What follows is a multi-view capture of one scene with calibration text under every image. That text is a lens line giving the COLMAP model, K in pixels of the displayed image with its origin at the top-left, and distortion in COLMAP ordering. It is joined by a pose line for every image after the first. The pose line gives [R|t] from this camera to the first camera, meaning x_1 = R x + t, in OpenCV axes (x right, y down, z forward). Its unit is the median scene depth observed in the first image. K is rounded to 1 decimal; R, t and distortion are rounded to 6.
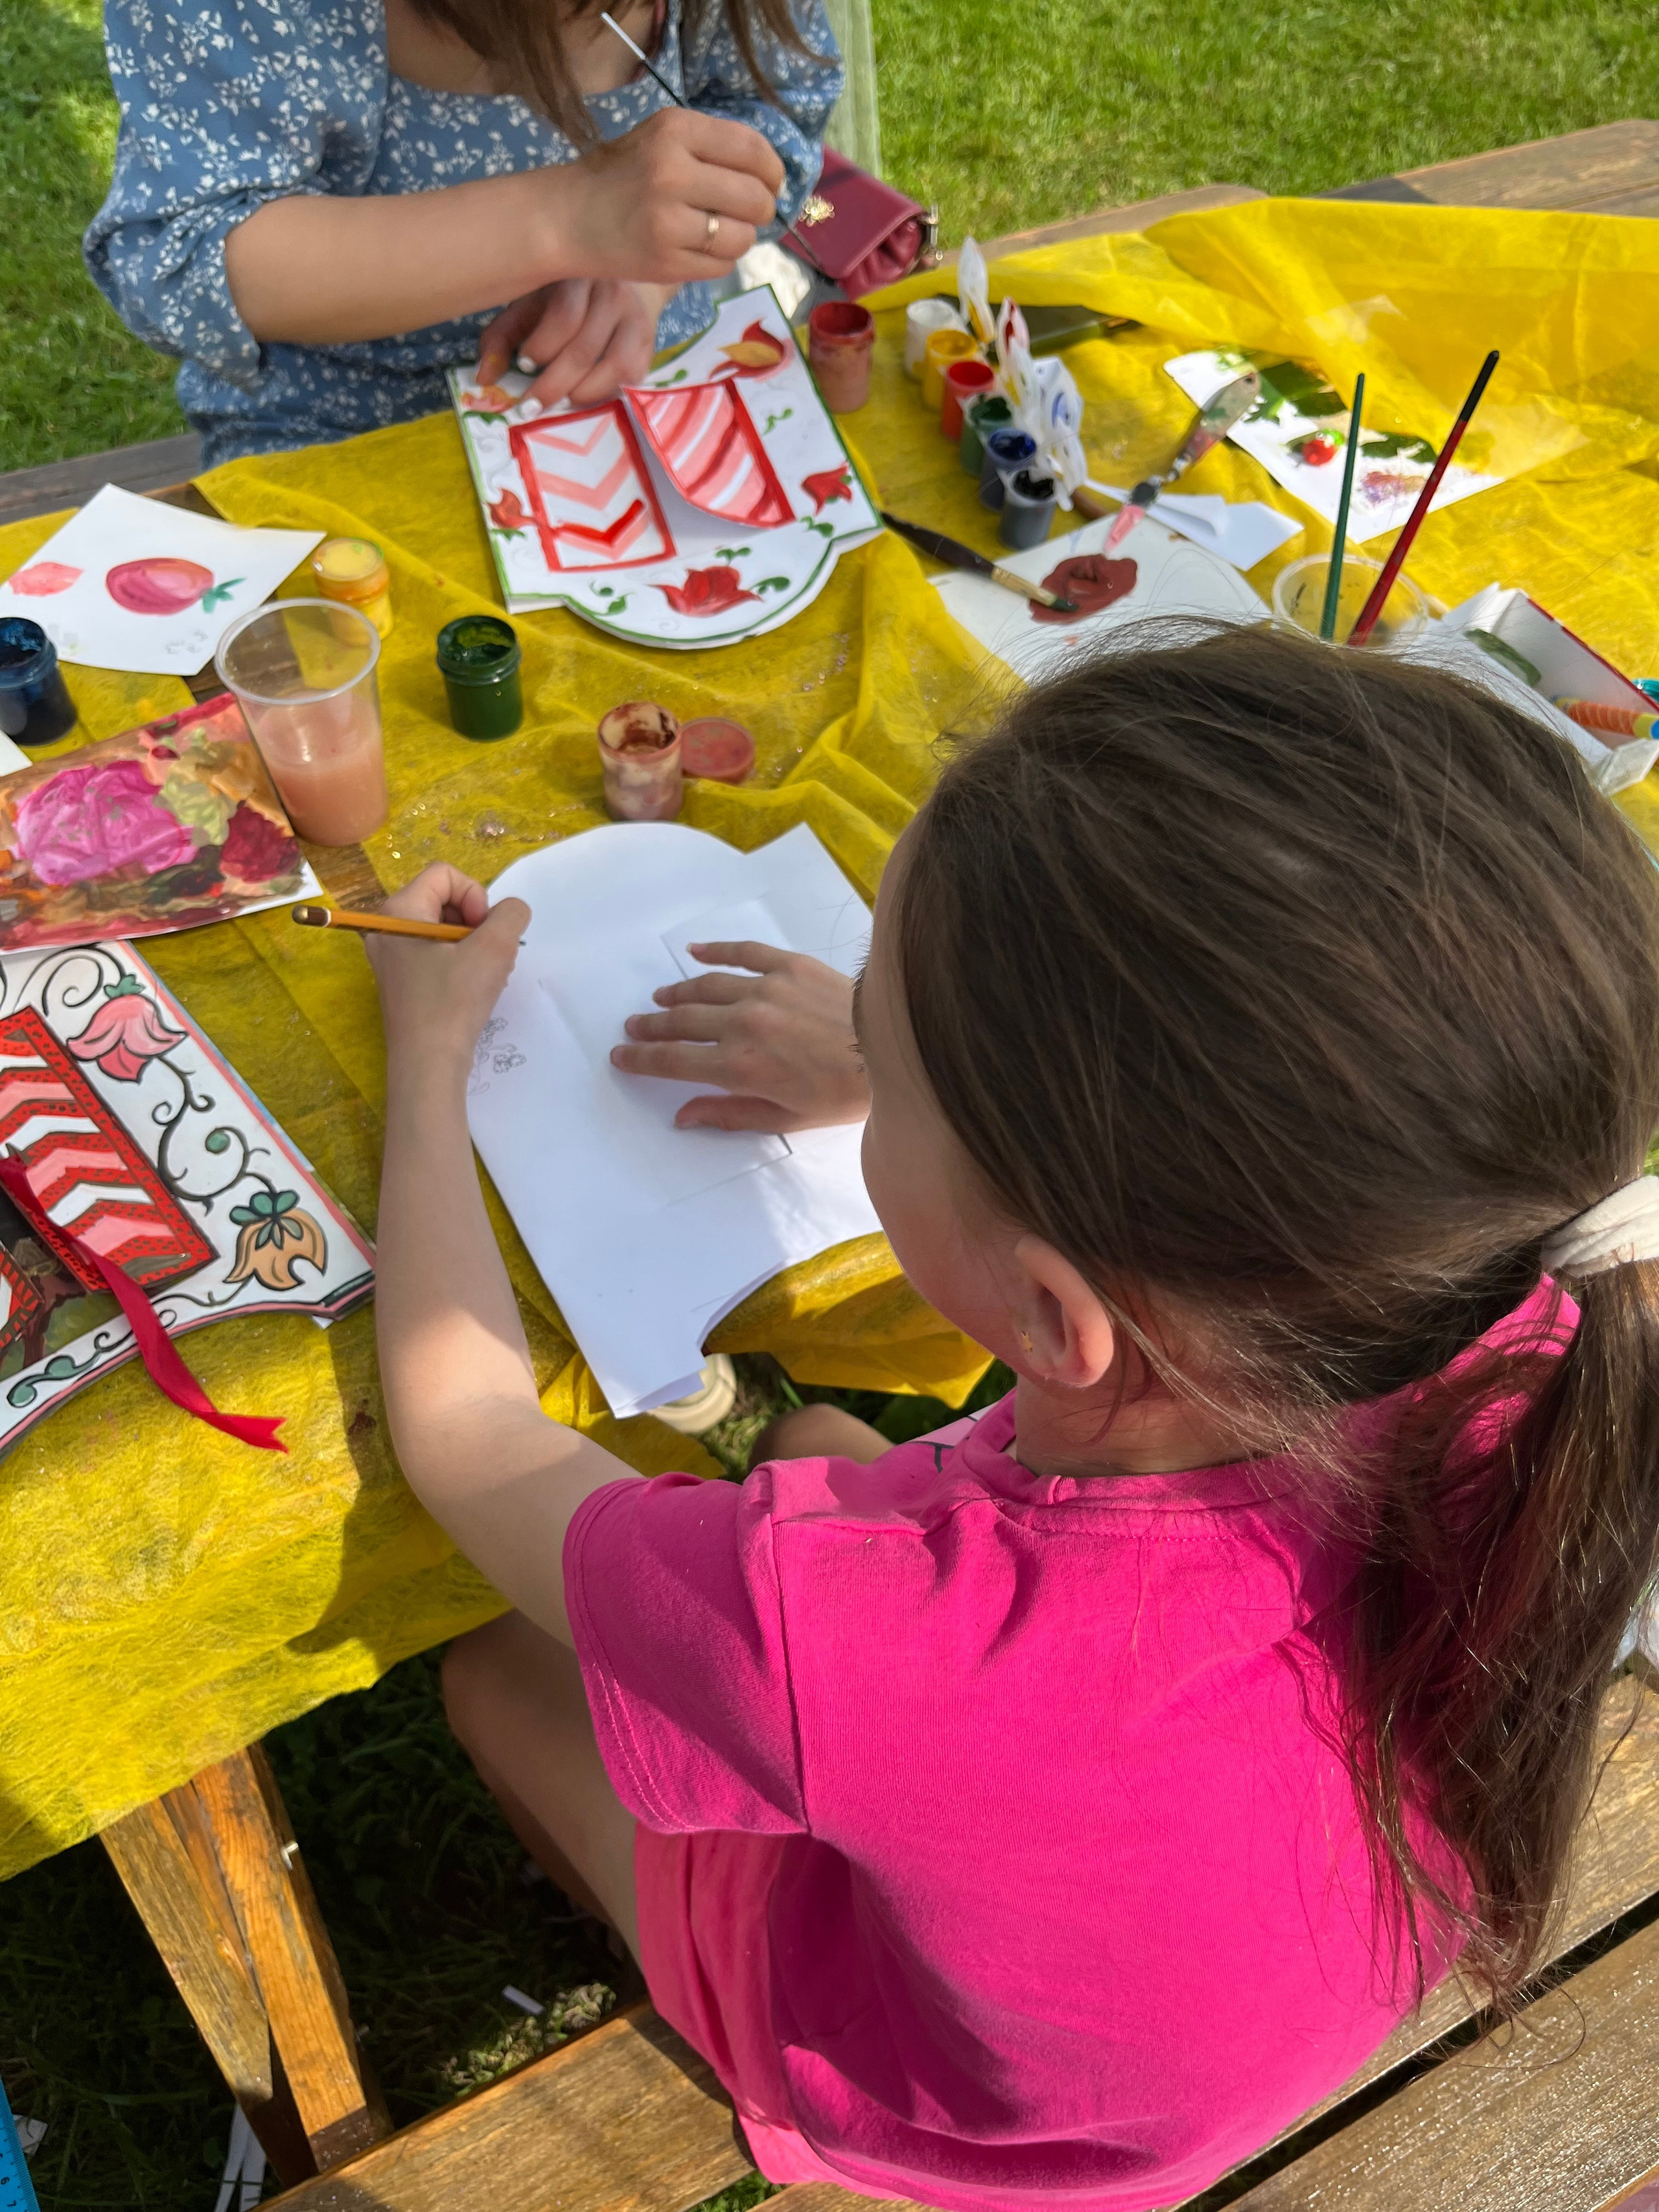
lens RADIAL K [[1691.5, 0, 831.6], [0, 1691.5, 1103.2], [0, 0, 1]] dist [0.026549, -0.065545]
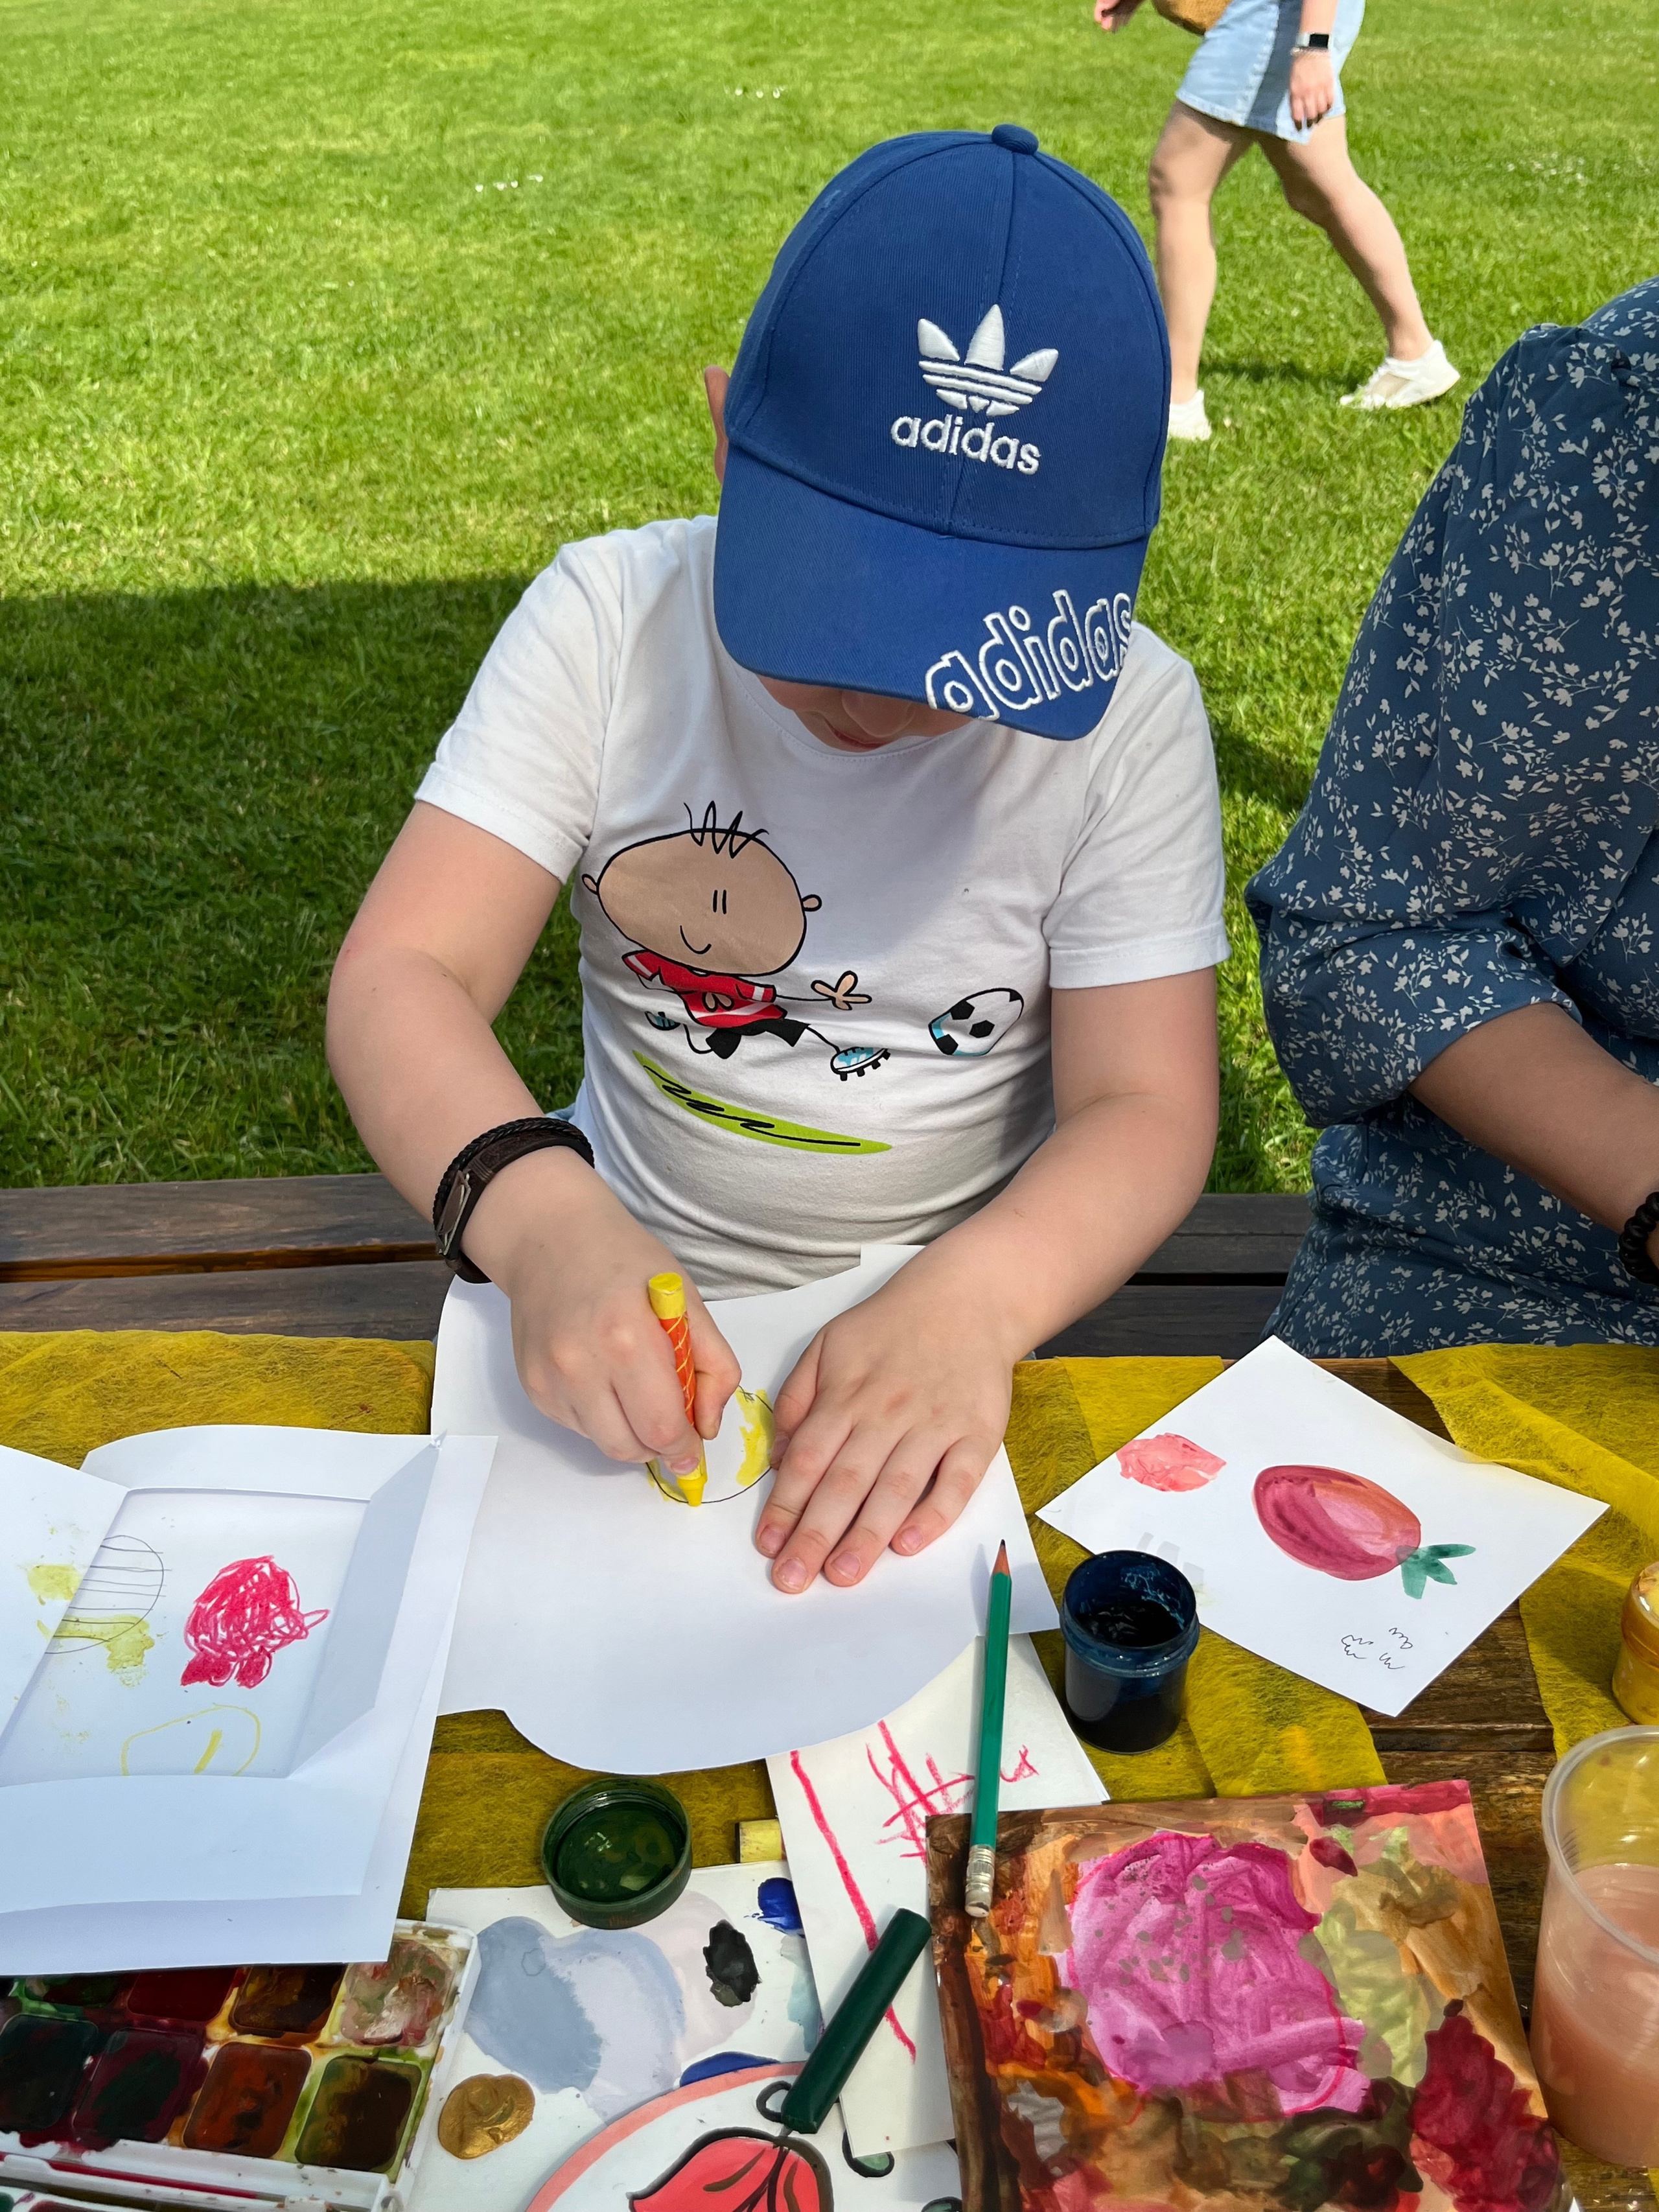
lens RADIAL K [[1865.5, 0, 829.6], [0, 1865.5, 1107.2], [0, 0, 1]] dist [0.011030, 0.009683]
pose [[0.878968, 0.193240, -0.435975, -0.319796], [-0.342929, 0.891417, -0.296270, -0.188755], [0.331384, 0.409920, 0.849794, 0.298872]]
